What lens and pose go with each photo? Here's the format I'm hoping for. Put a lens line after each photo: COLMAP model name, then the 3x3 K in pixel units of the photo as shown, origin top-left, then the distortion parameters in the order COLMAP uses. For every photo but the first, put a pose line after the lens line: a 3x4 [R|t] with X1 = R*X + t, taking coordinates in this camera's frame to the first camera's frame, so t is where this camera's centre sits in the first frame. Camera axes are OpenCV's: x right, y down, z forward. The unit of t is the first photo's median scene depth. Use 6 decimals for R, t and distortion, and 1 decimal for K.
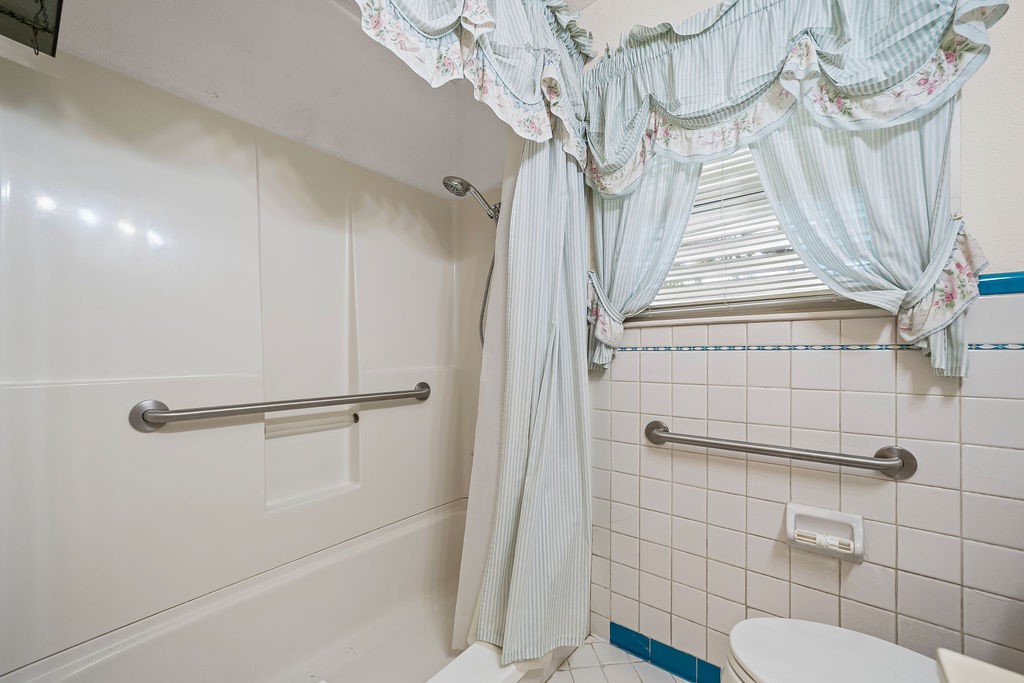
lens RADIAL K [[411.0, 0, 513.6], [0, 411.0, 354.8], [0, 0, 1]] dist [-0.012245, 0.005630]
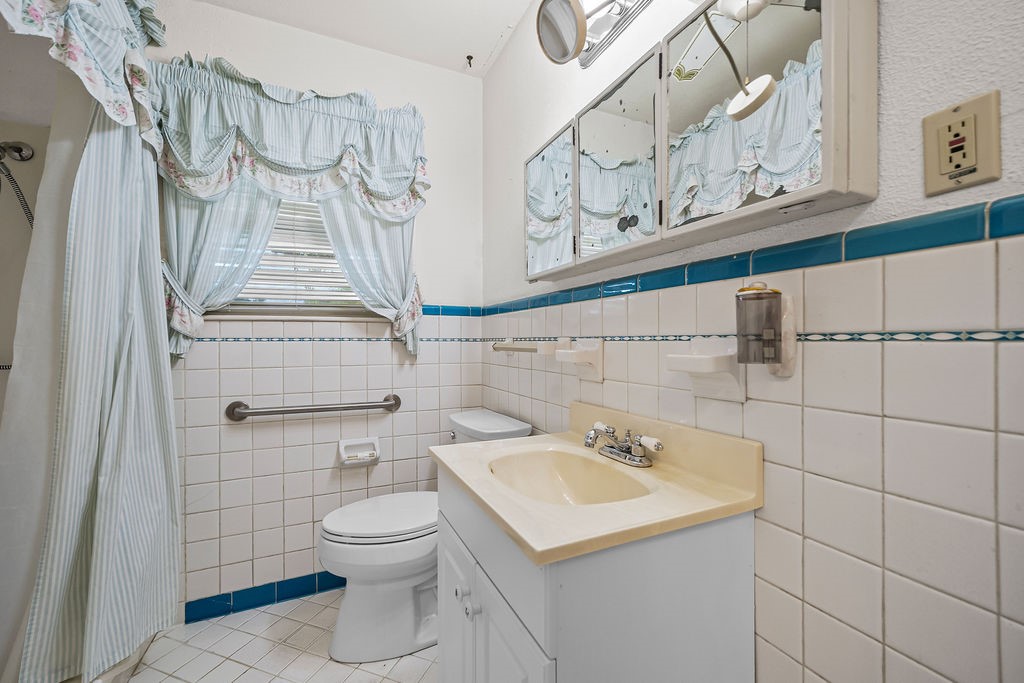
lens RADIAL K [[410.9, 0, 512.0], [0, 410.9, 341.5], [0, 0, 1]] dist [-0.006746, 0.000083]
pose [[0.441626, 0.000519, 0.897199, -0.399514], [0.005674, 0.999978, -0.003371, -0.000732], [-0.897181, 0.006580, 0.441614, -0.246791]]
